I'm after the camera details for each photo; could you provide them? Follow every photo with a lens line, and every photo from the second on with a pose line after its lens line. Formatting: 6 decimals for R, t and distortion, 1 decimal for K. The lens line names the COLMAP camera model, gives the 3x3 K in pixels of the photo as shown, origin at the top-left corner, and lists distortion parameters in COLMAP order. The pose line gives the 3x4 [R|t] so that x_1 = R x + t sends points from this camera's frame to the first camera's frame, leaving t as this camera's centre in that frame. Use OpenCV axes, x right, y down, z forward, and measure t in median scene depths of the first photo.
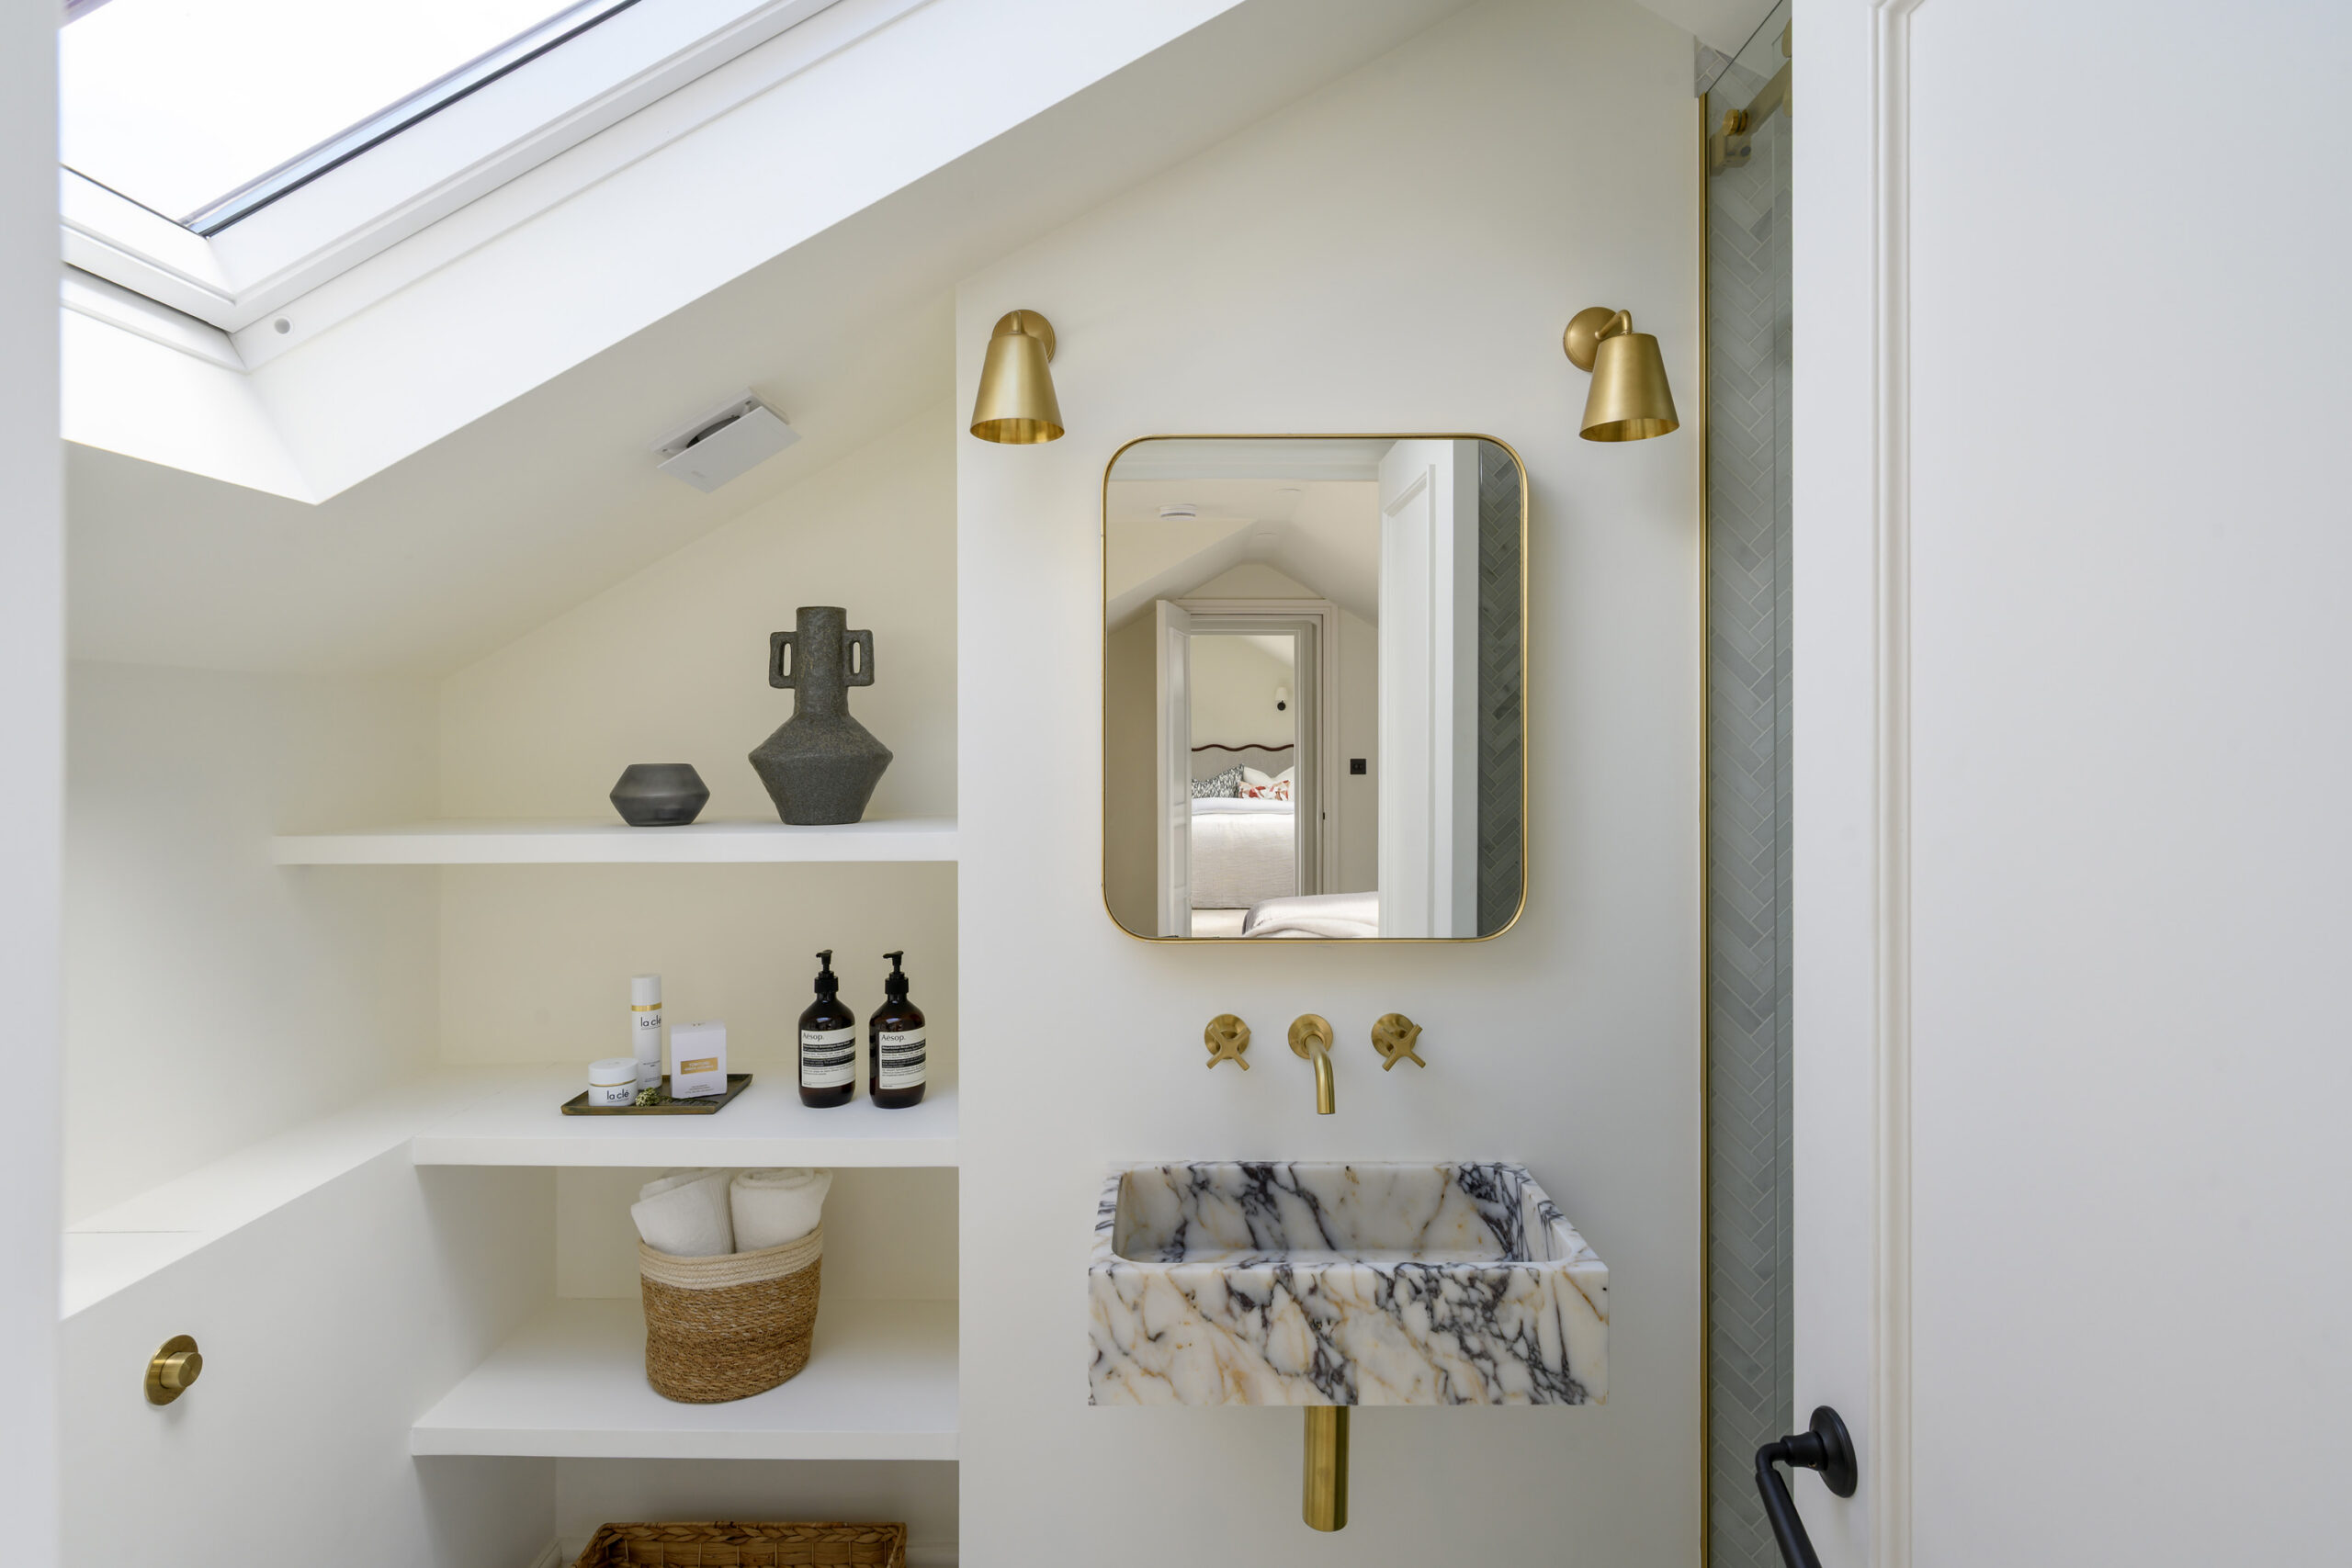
lens RADIAL K [[1057.7, 0, 1174.0], [0, 1057.7, 764.0], [0, 0, 1]] dist [0.001500, 0.000132]
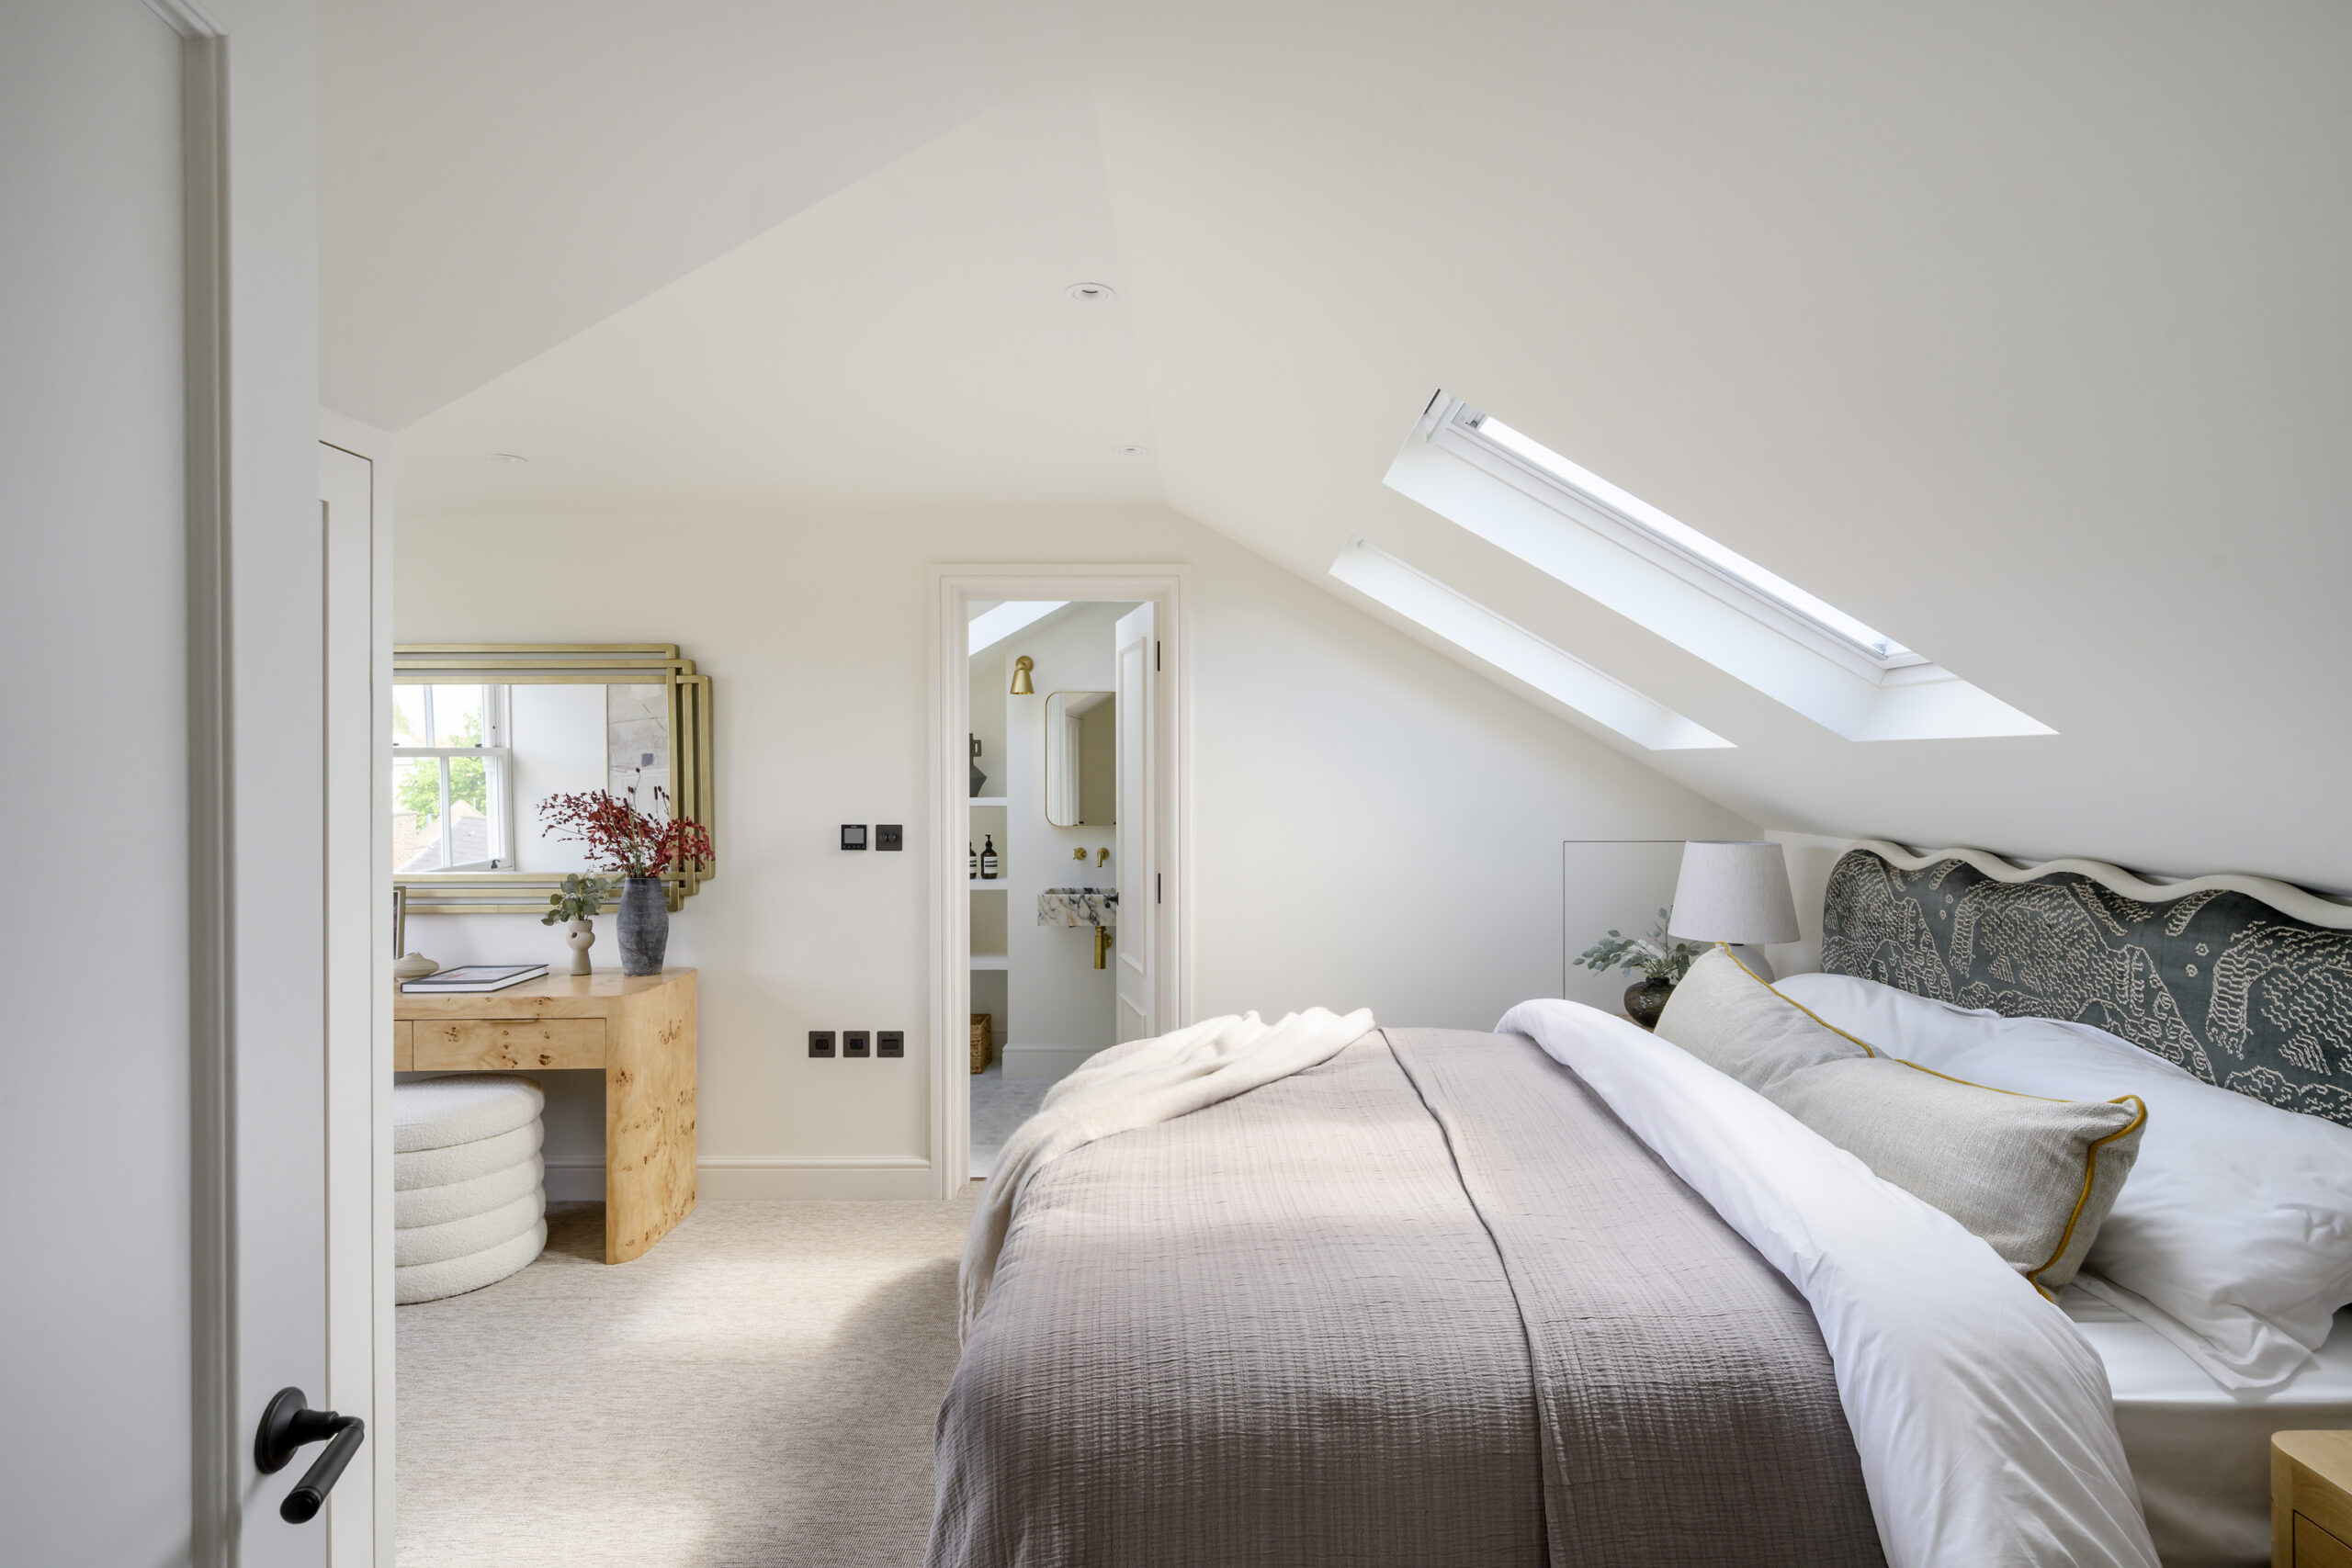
lens RADIAL K [[1057.7, 0, 1186.4], [0, 1057.7, 790.5], [0, 0, 1]] dist [0.001500, 0.000132]
pose [[0.999538, -0.004421, -0.030087, 0.528678], [0.004118, 0.999940, -0.010111, 0.080124], [0.030130, 0.009983, 0.999496, -2.648000]]
